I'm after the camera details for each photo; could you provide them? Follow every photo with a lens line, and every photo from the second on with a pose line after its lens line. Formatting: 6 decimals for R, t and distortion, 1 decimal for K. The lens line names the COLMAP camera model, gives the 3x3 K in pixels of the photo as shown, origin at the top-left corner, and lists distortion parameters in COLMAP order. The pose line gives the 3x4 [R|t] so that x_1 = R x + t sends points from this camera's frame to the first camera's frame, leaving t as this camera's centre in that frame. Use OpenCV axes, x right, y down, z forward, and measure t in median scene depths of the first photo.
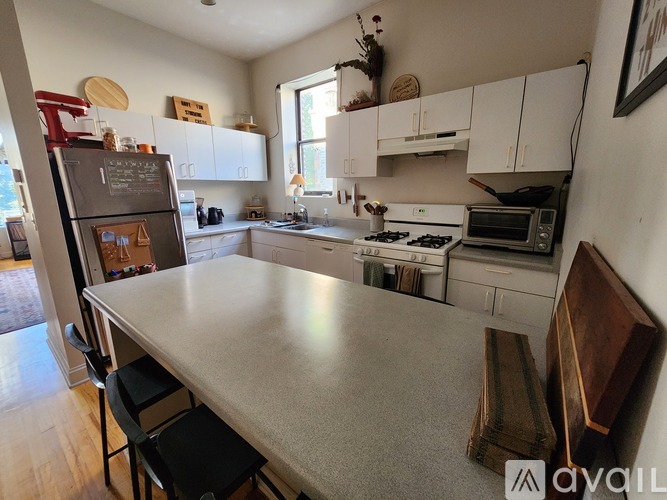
lens RADIAL K [[274.6, 0, 333.7], [0, 274.6, 244.6], [0, 0, 1]] dist [0.002076, -0.000217]
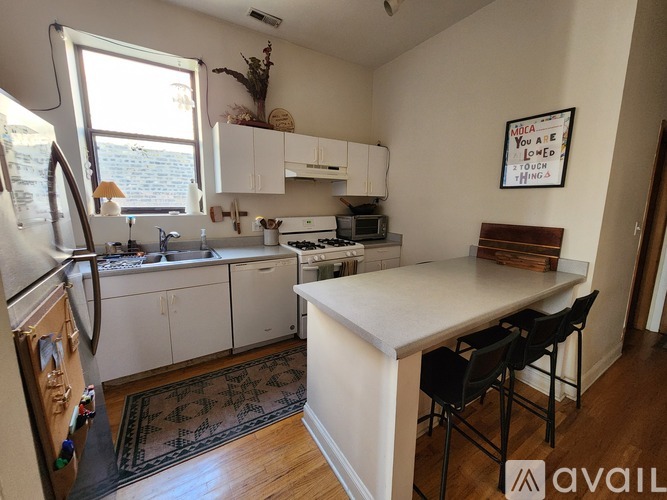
lens RADIAL K [[274.6, 0, 333.7], [0, 274.6, 244.6], [0, 0, 1]] dist [0.002076, -0.000217]
pose [[0.332216, -0.139173, 0.932879, -0.789965], [0.181489, 0.980004, 0.081571, -0.097797], [-0.925578, 0.142208, 0.350832, 0.435789]]
